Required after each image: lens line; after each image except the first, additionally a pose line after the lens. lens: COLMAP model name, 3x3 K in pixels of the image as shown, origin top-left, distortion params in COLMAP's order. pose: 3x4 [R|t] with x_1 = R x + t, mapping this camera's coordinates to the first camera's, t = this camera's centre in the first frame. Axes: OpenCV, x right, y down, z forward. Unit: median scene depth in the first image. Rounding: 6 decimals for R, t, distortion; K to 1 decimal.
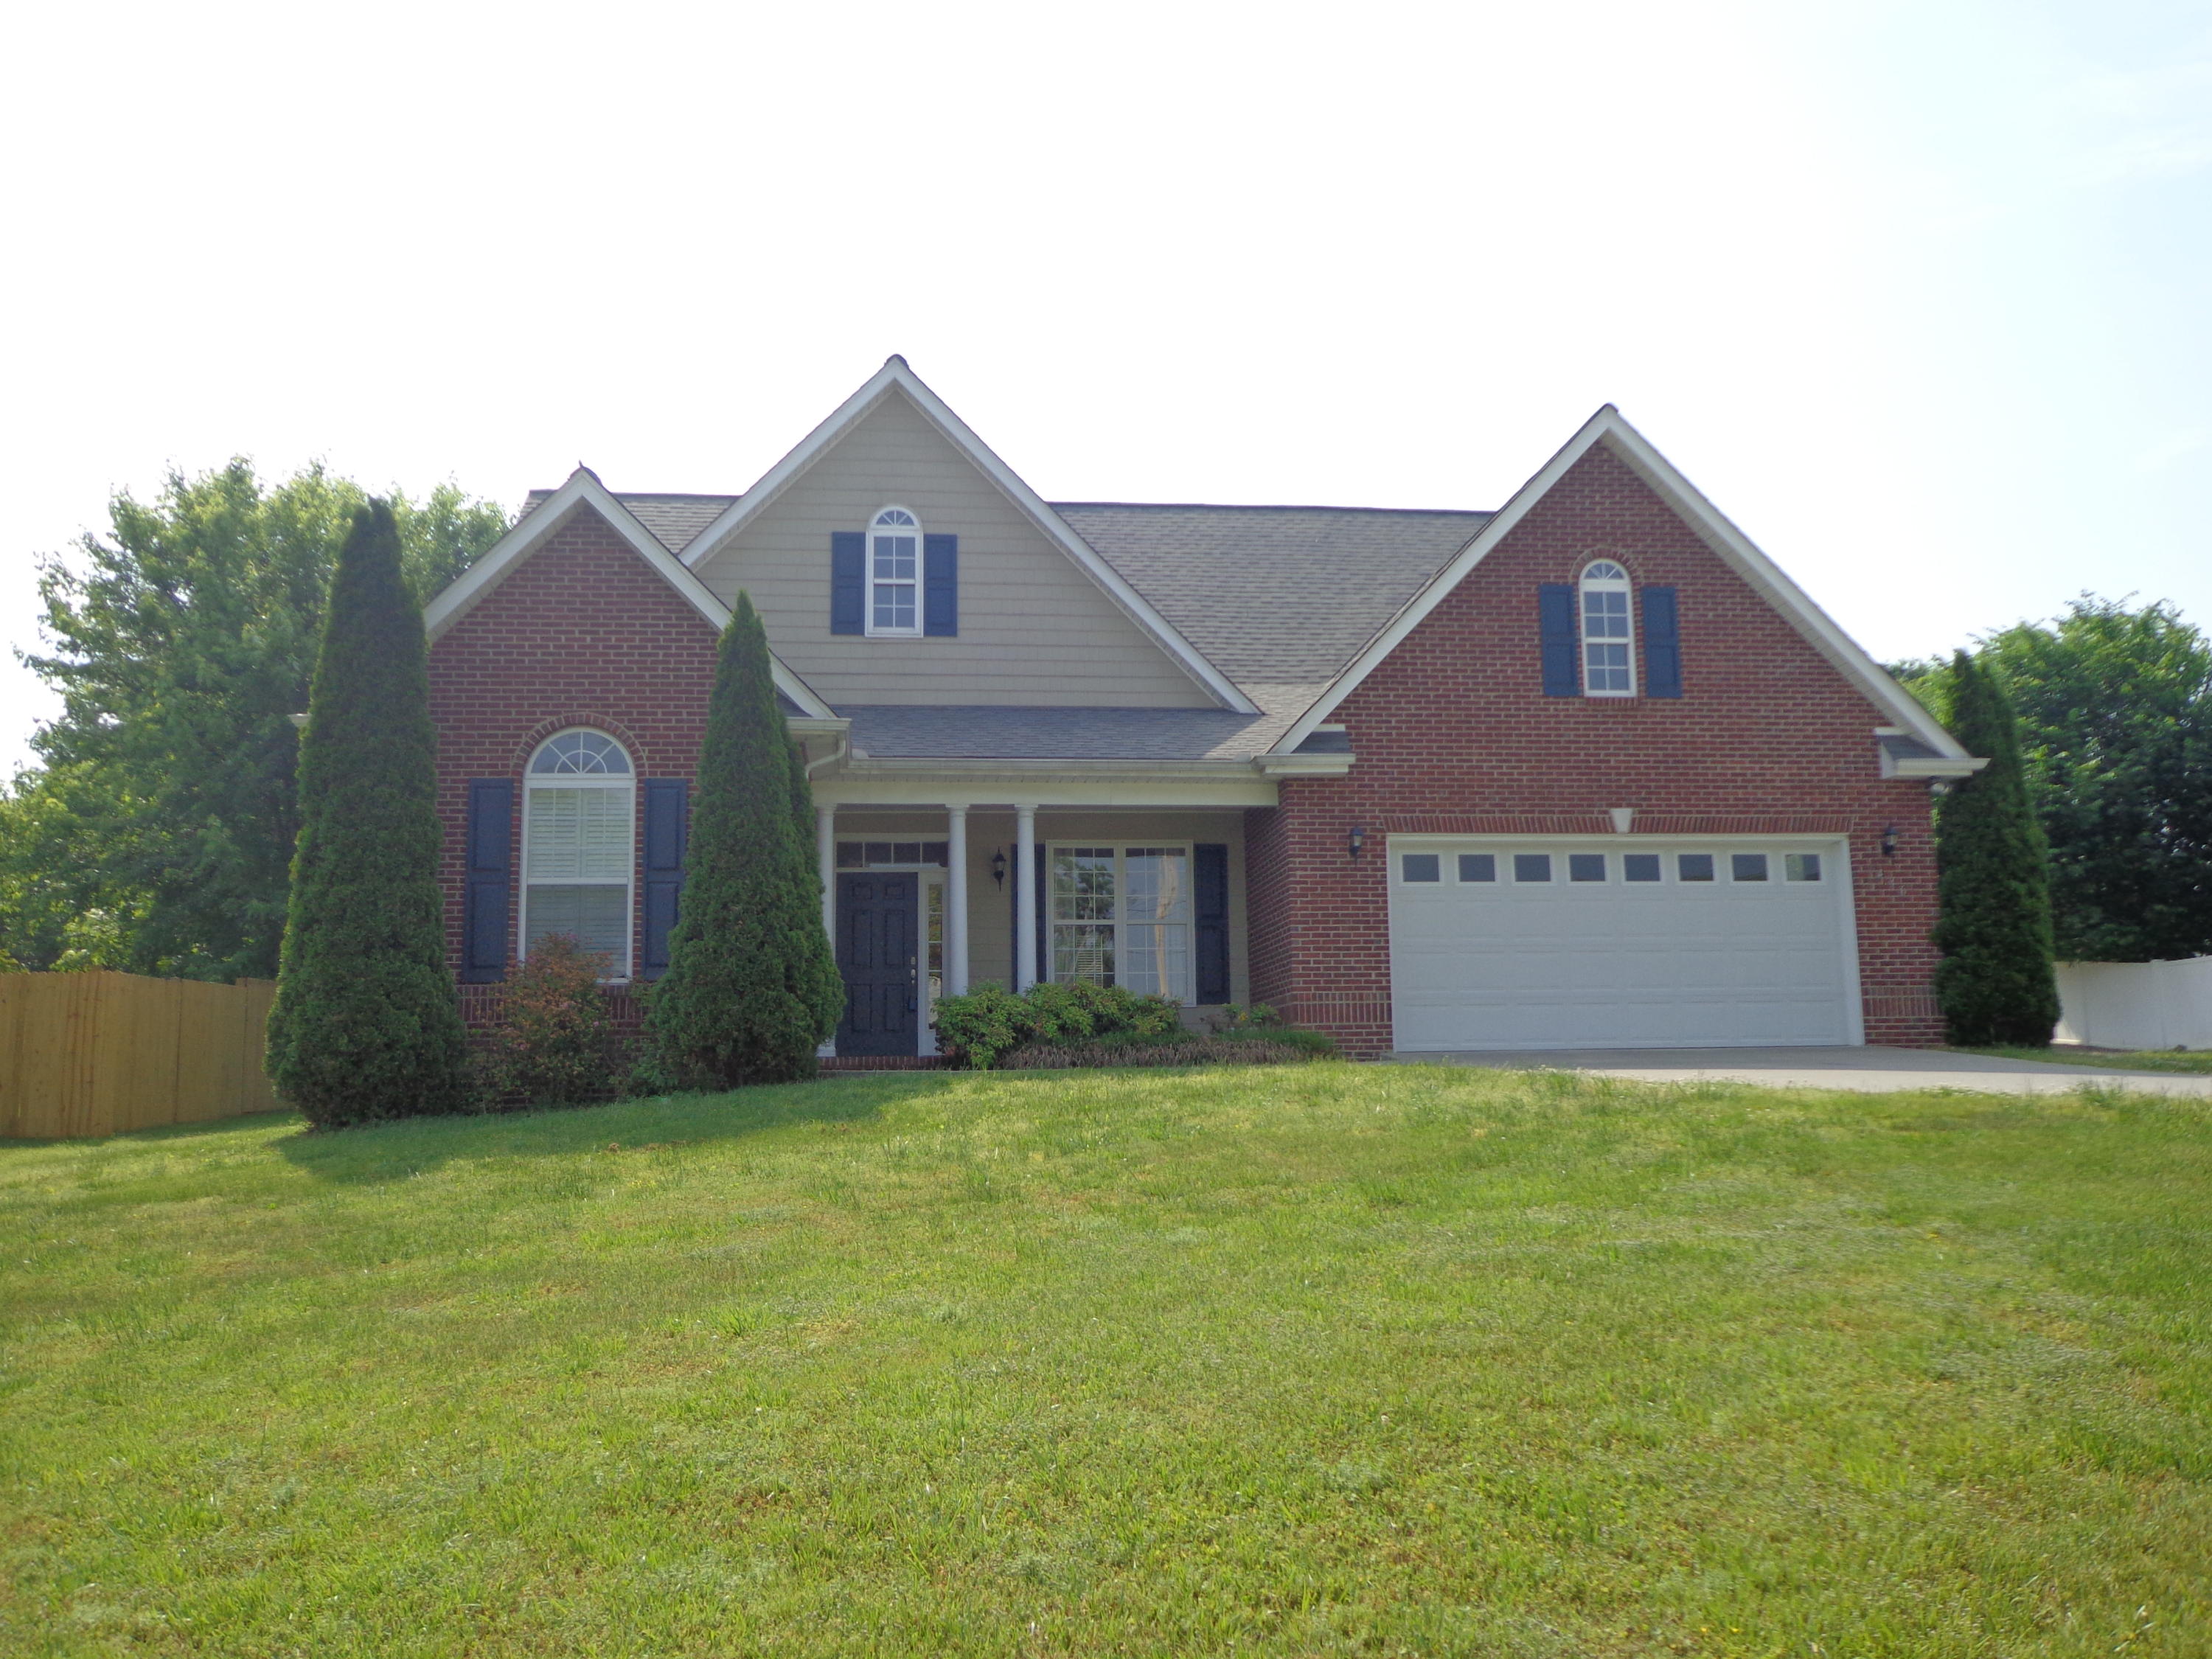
lens RADIAL K [[1911.4, 0, 1120.8], [0, 1911.4, 815.7], [0, 0, 1]] dist [0.018828, -0.006592]
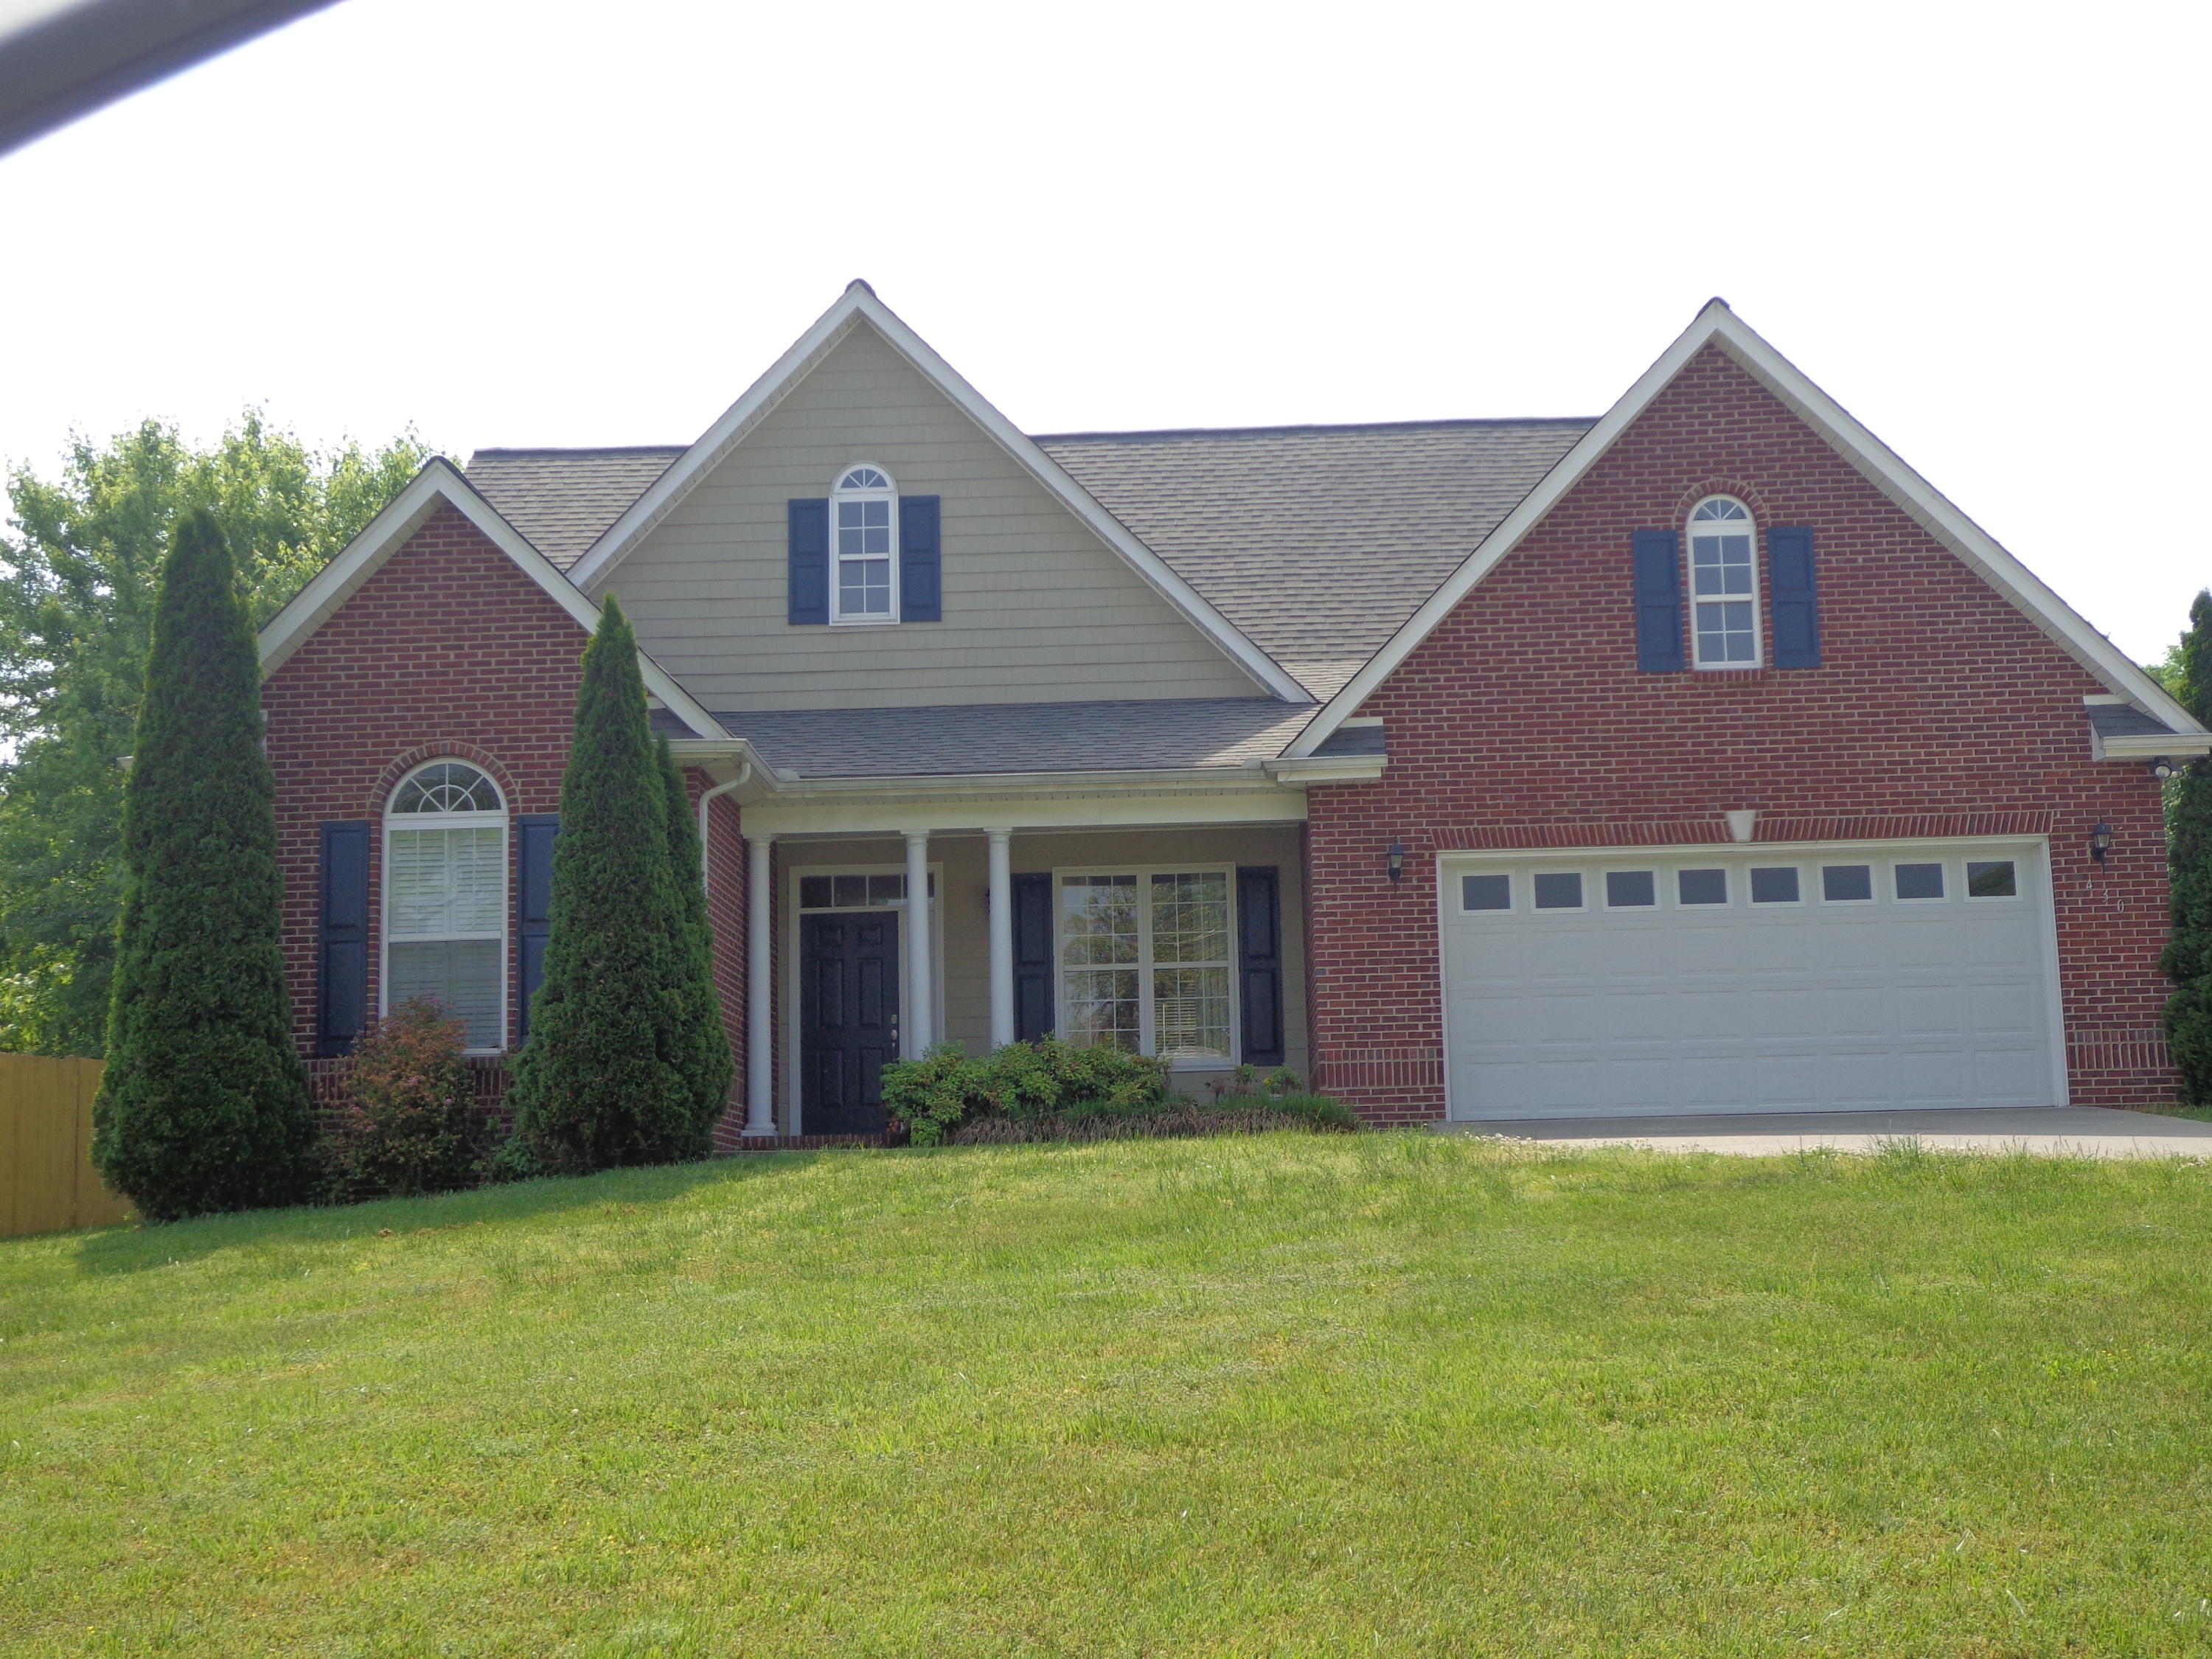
lens RADIAL K [[2672.1, 0, 1094.8], [0, 2672.1, 819.9], [0, 0, 1]] dist [0.044042, 0.000000]
pose [[0.989830, -0.029842, -0.139089, 0.151116], [0.030444, 0.999534, 0.002202, -0.010558], [0.138959, -0.006414, 0.990277, -0.134798]]
